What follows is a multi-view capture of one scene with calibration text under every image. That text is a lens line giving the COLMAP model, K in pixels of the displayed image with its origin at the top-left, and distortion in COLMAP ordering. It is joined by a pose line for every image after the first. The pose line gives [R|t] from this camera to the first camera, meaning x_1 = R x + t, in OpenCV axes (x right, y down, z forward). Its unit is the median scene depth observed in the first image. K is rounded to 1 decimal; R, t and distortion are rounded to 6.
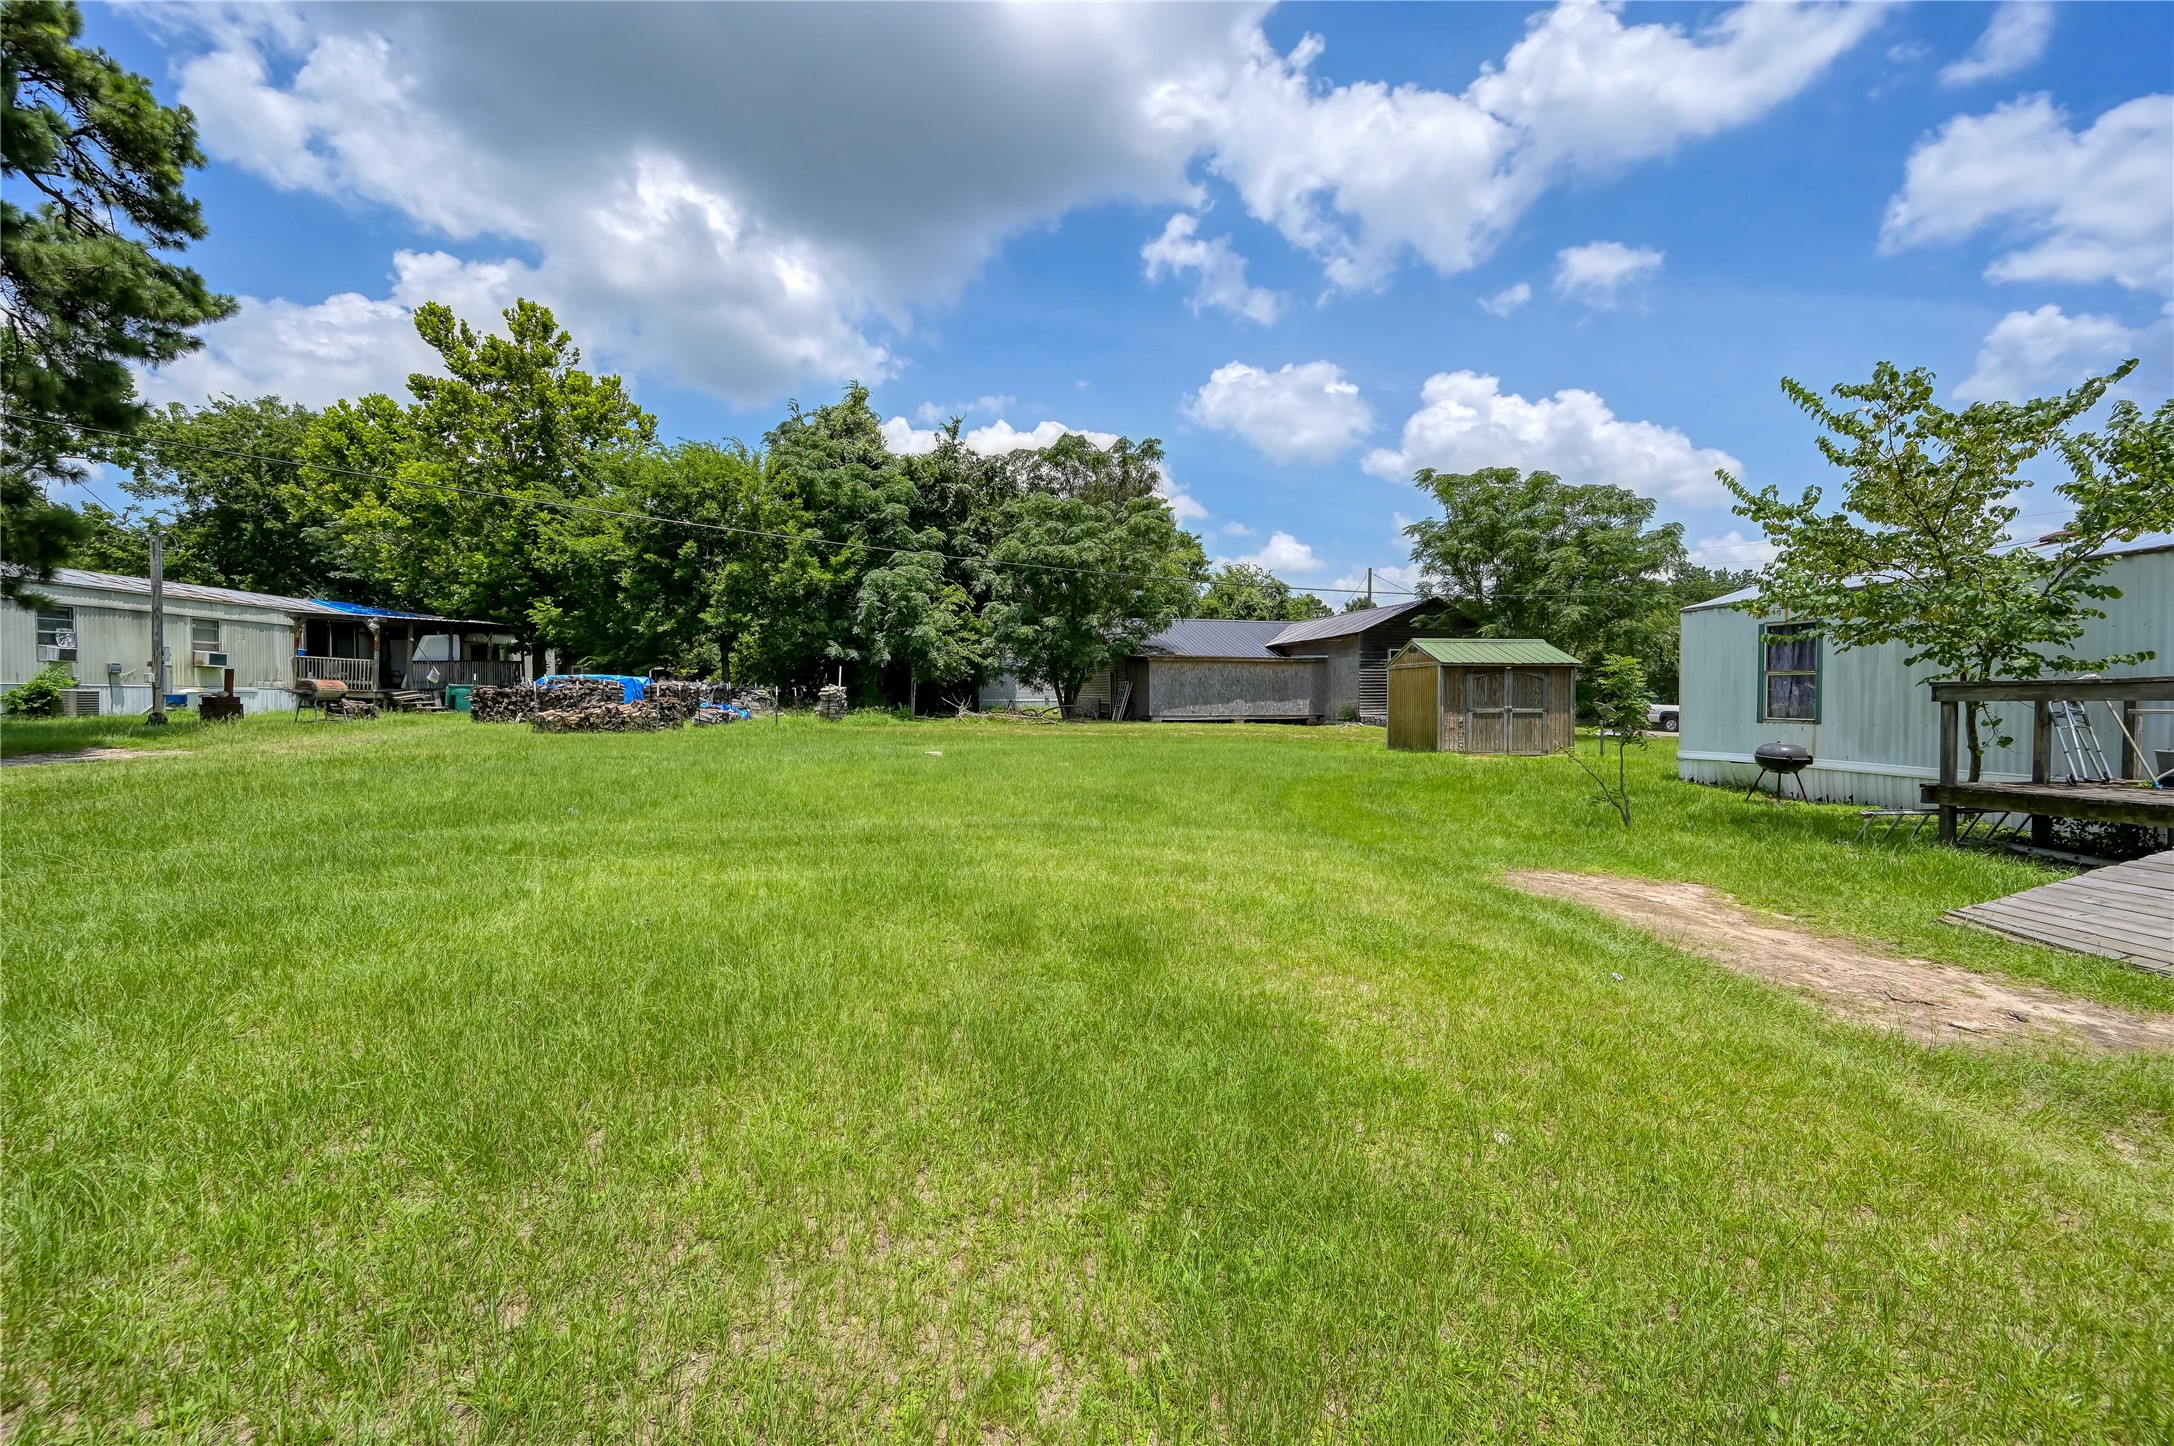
lens RADIAL K [[927.2, 0, 1075.3], [0, 927.2, 728.6], [0, 0, 1]] dist [0.003875, 0.000332]
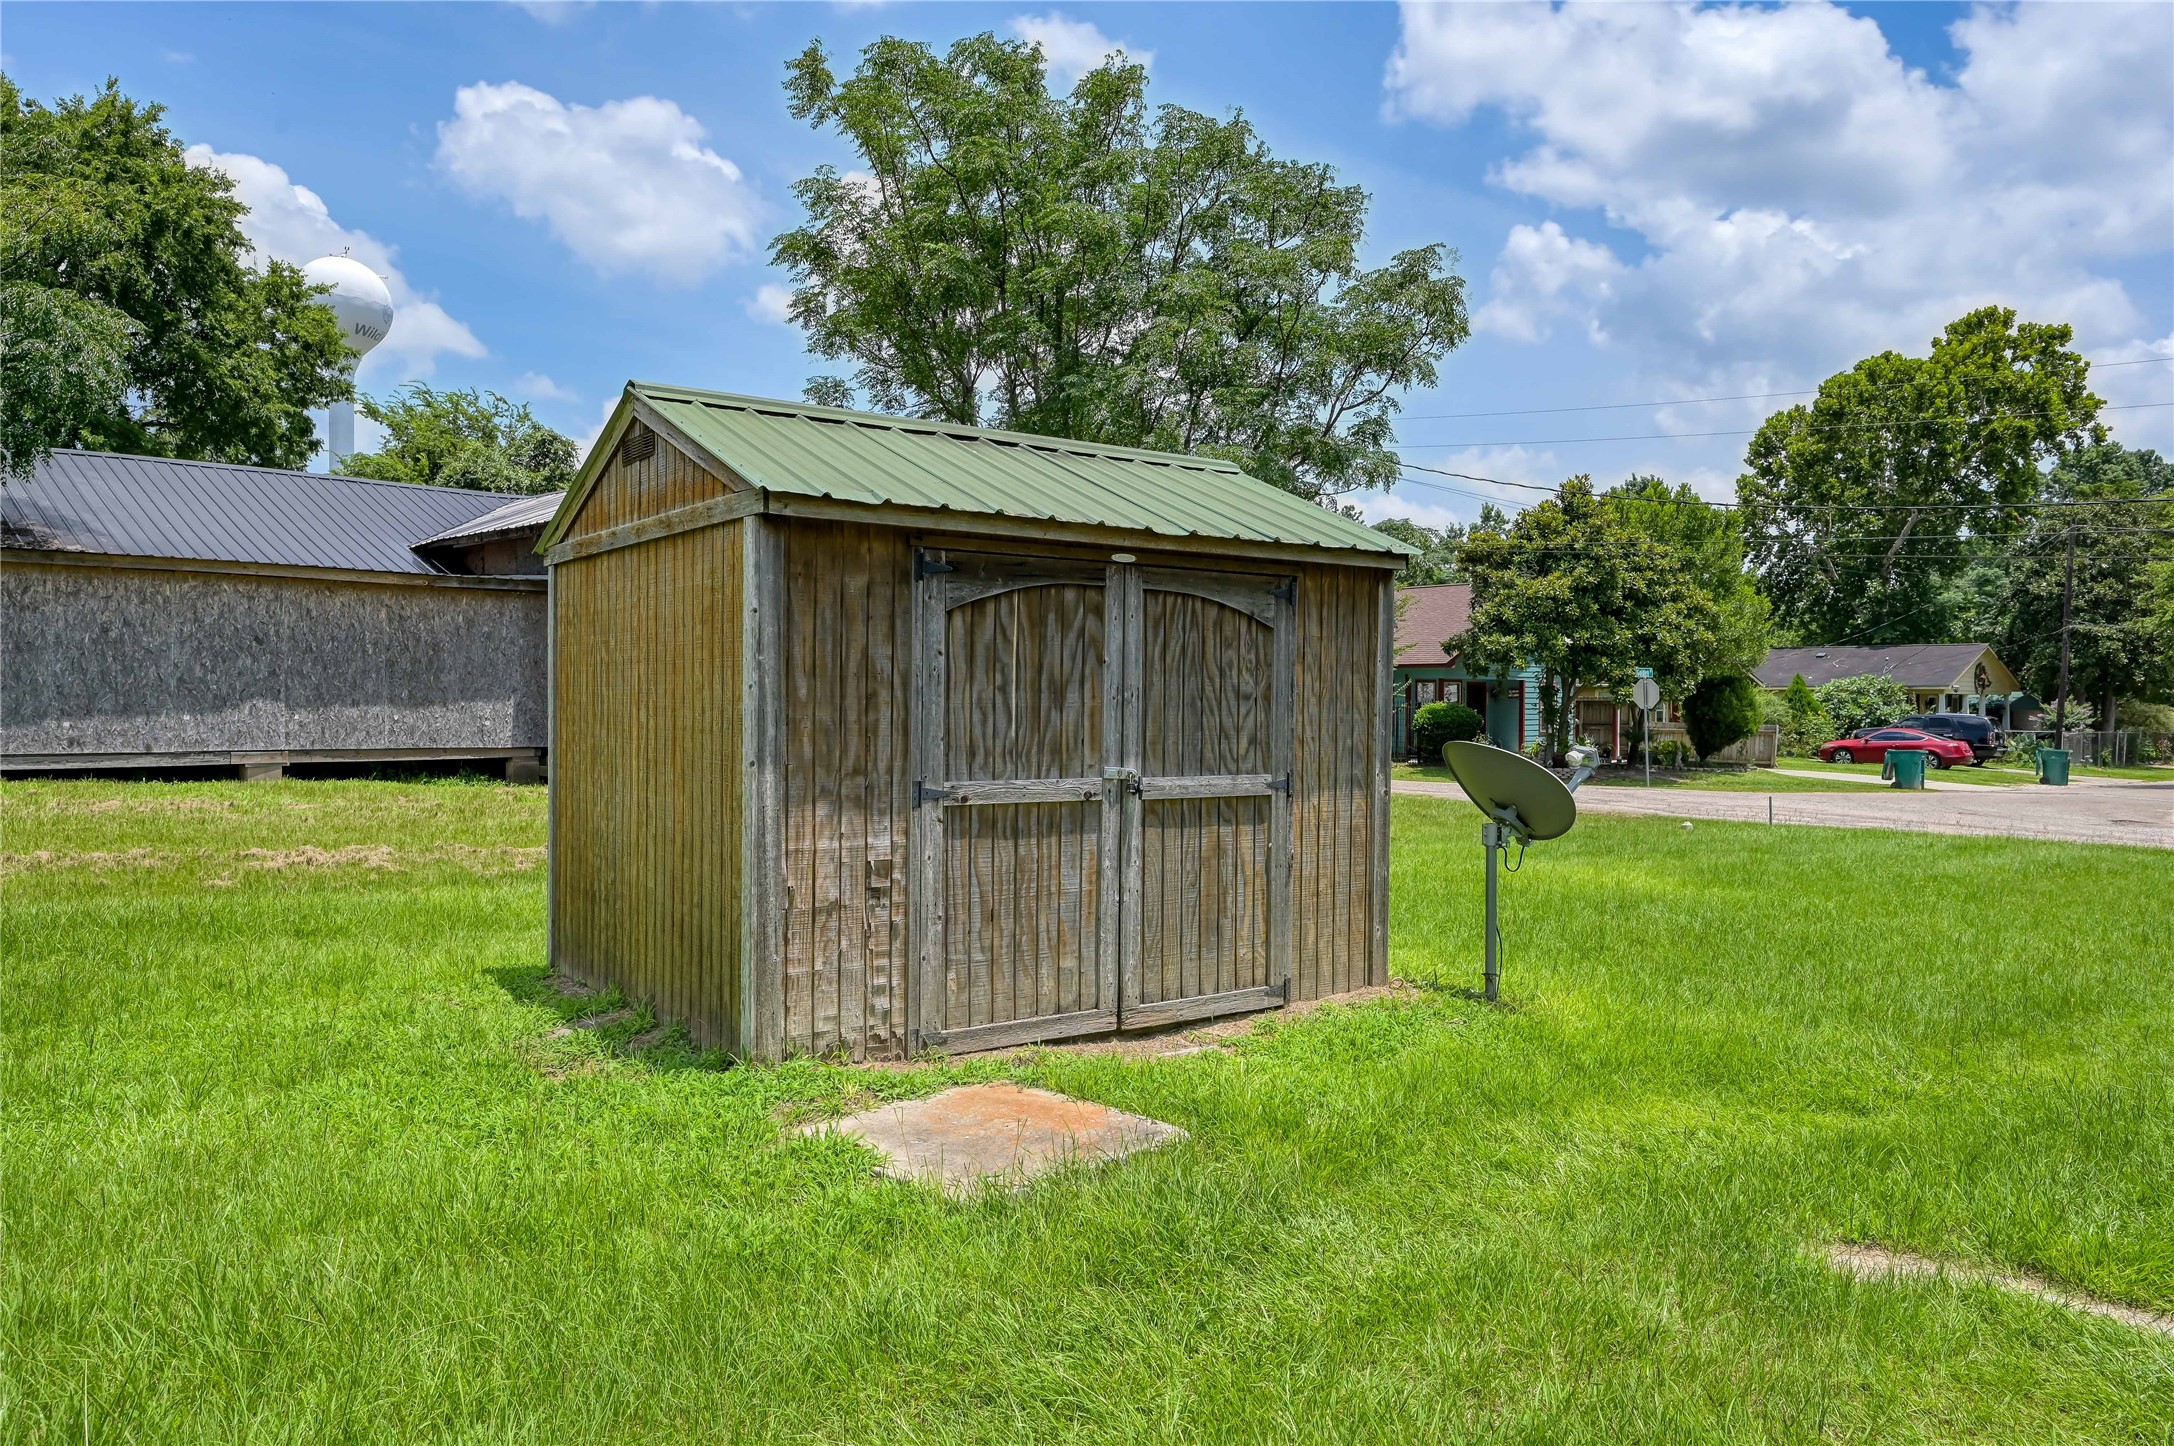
lens RADIAL K [[1509.7, 0, 1092.3], [0, 1509.7, 718.7], [0, 0, 1]] dist [0.020463, 0.009222]
pose [[0.862953, 0.002983, 0.505275, 0.152133], [0.005115, 0.999880, -0.014639, -0.014166], [-0.505258, 0.015217, 0.862834, 0.364716]]
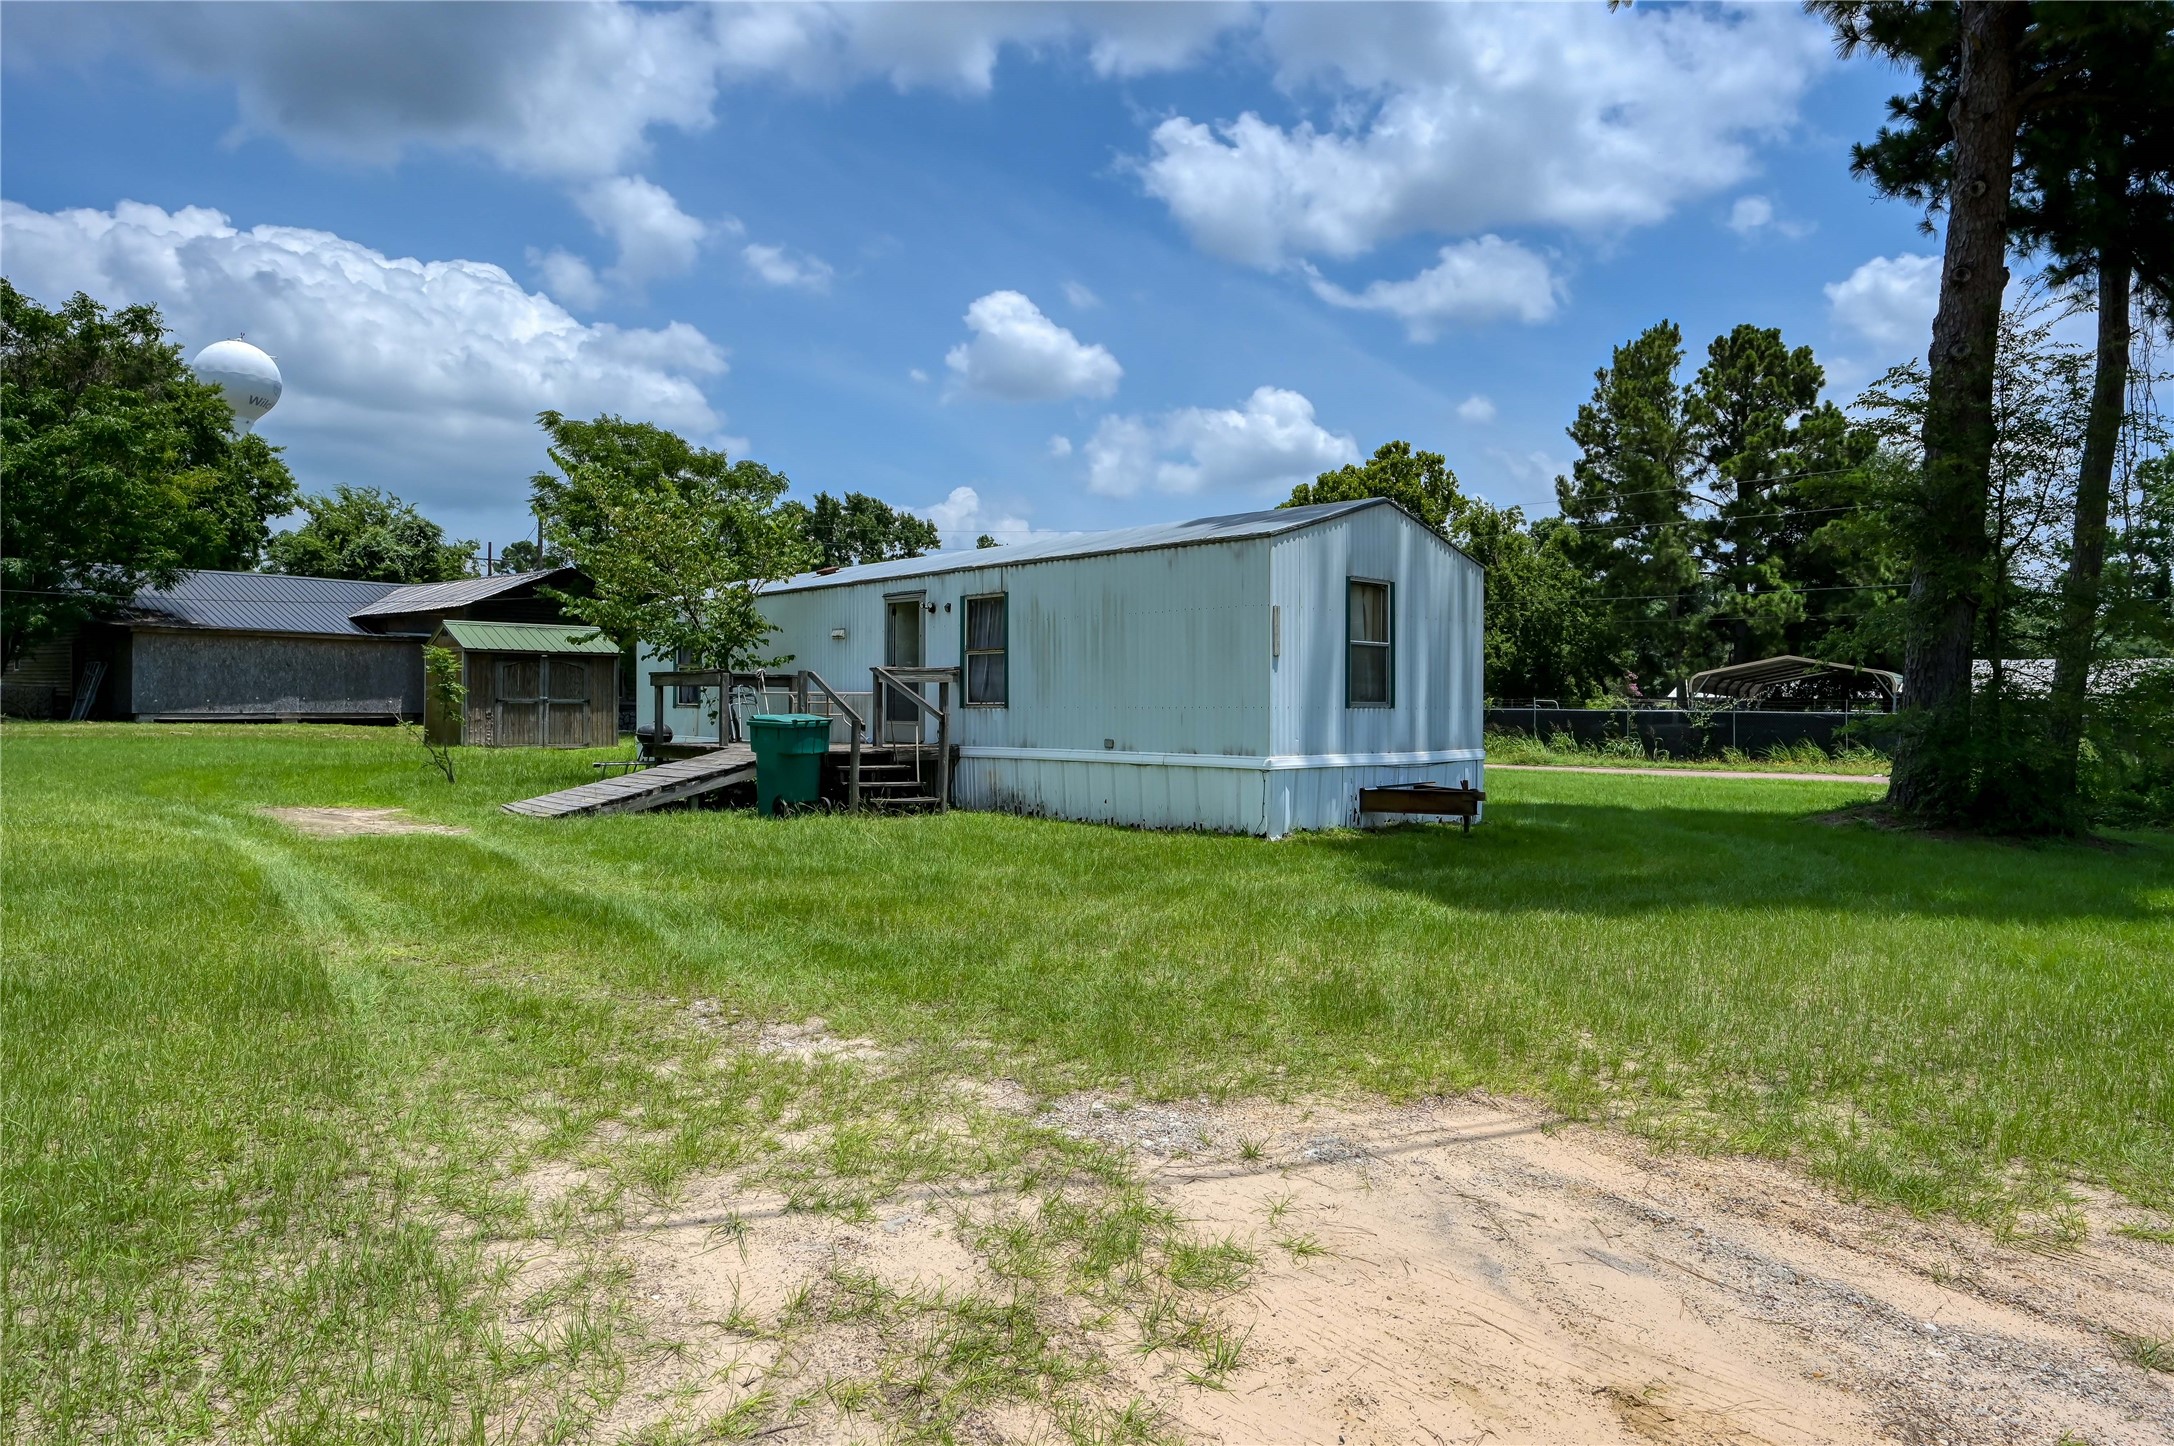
lens RADIAL K [[1348.9, 0, 1097.4], [0, 1348.9, 718.9], [0, 0, 1]] dist [-0.008392, 0.001544]
pose [[0.792548, -0.003014, 0.609802, 0.039708], [0.013455, 0.999831, -0.012546, 0.010956], [-0.609661, 0.018149, 0.792454, -0.201696]]
